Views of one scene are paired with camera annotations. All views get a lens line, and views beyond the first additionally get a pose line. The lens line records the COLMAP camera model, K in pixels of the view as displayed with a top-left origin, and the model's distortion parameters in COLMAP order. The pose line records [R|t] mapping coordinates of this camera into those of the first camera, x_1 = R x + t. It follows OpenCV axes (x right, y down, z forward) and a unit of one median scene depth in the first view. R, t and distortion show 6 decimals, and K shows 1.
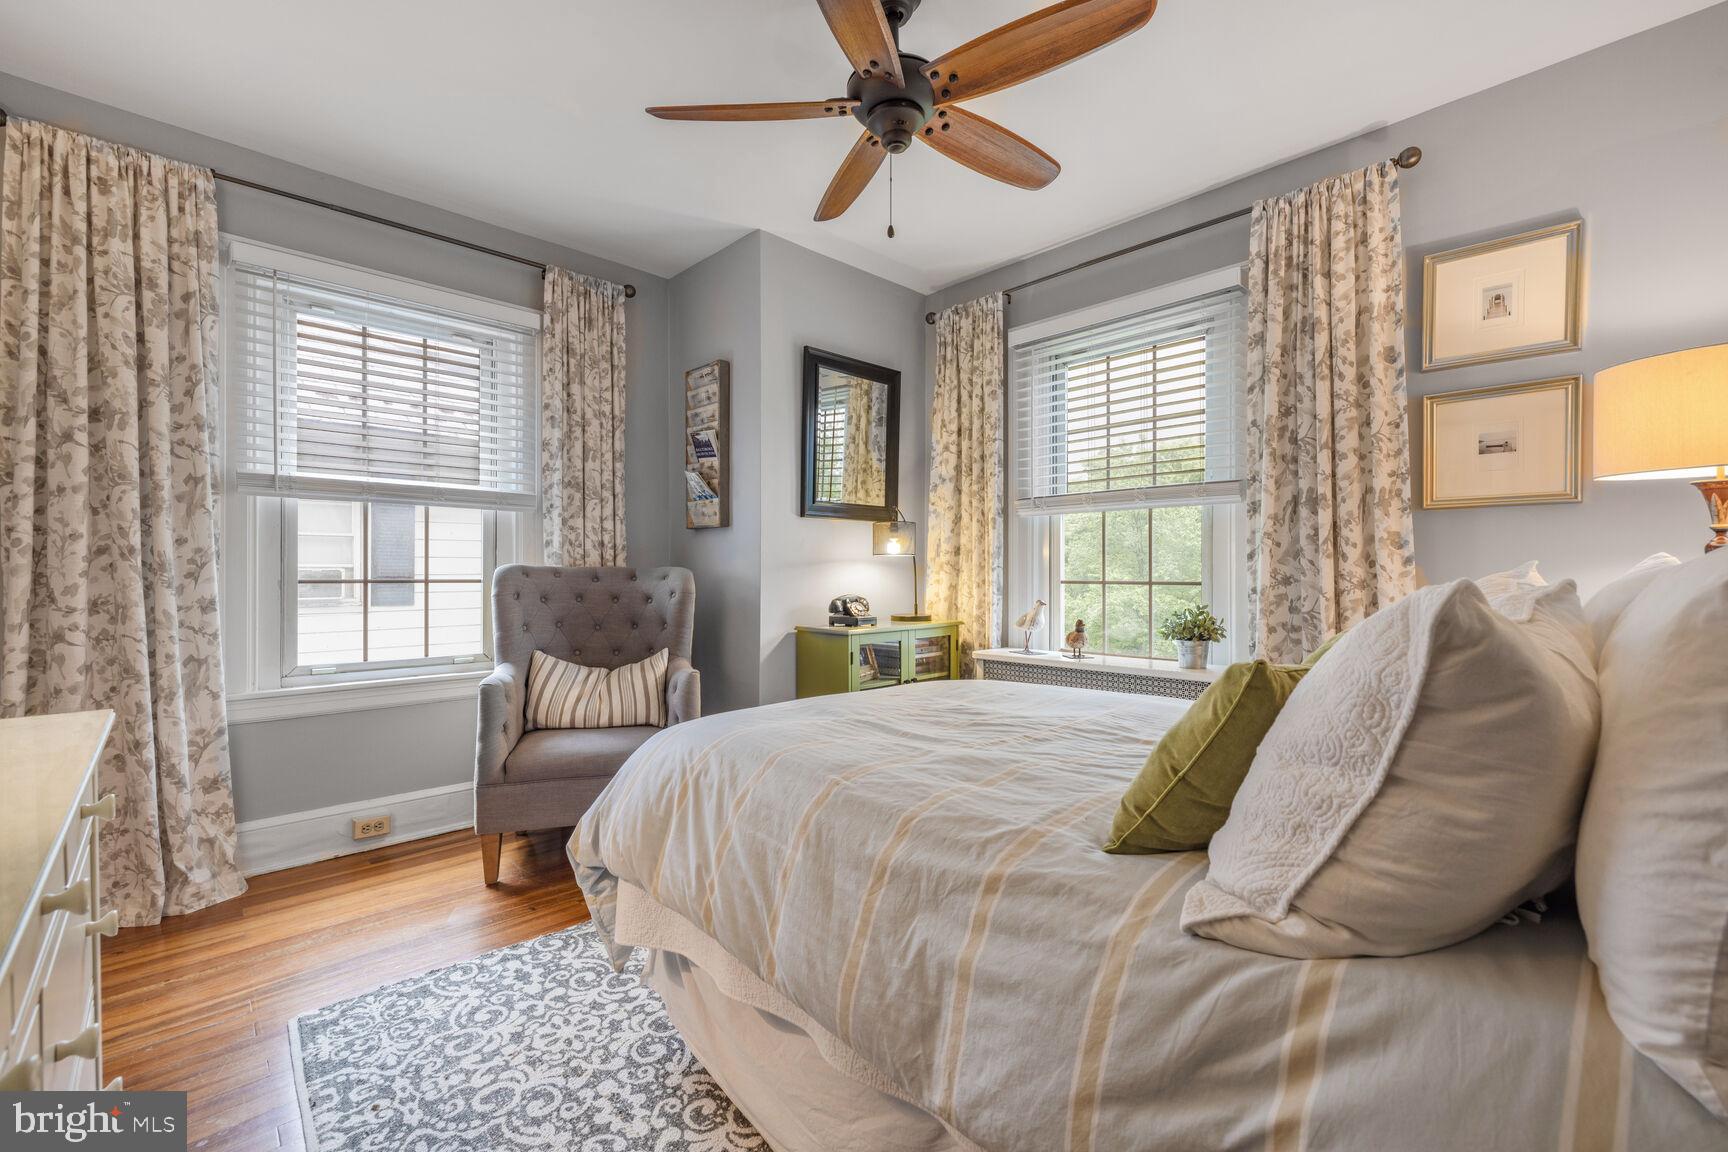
lens RADIAL K [[724.4, 0, 865.7], [0, 724.4, 563.5], [0, 0, 1]] dist [-0.002306, 0.000249]
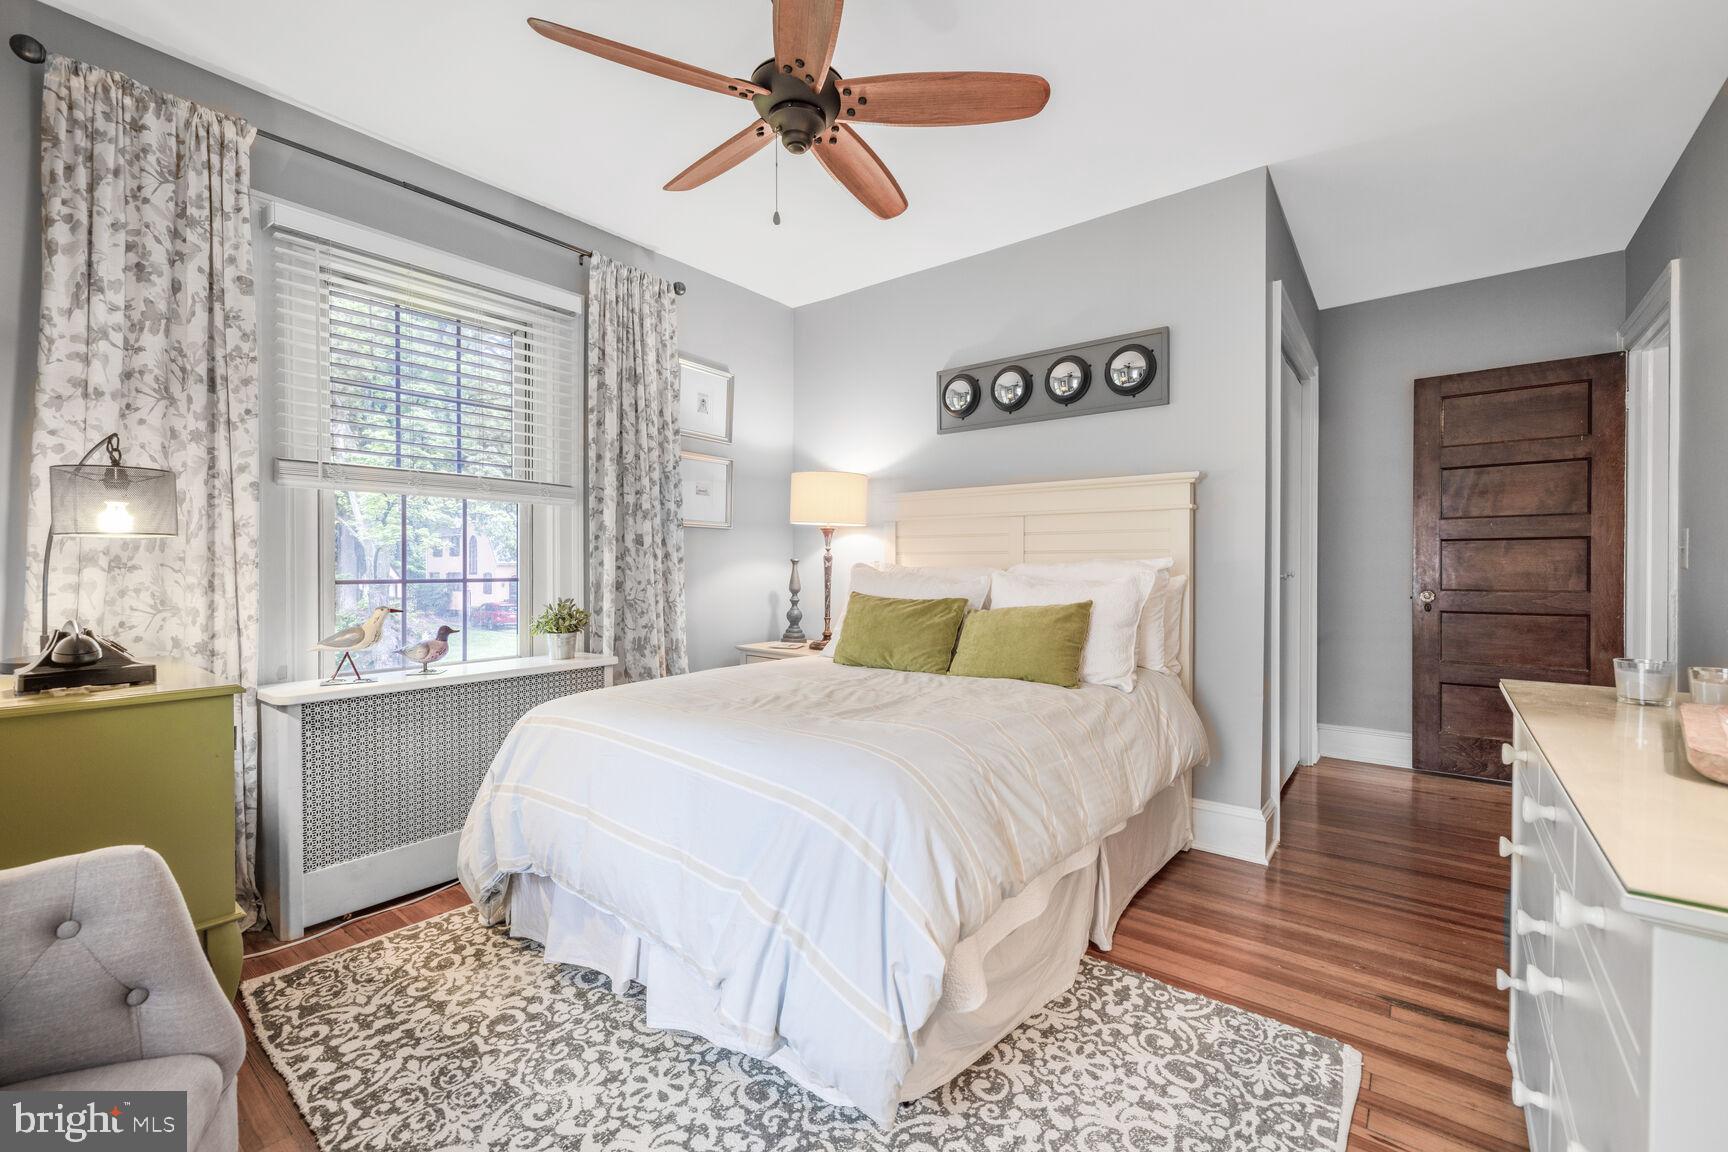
lens RADIAL K [[687.7, 0, 862.5], [0, 687.7, 578.2], [0, 0, 1]] dist [-0.001085, -0.000012]
pose [[-0.125997, -0.020857, 0.991811, -1.136295], [-0.015186, 0.999702, 0.019094, 0.002690], [-0.991914, -0.012655, -0.126277, 1.270142]]
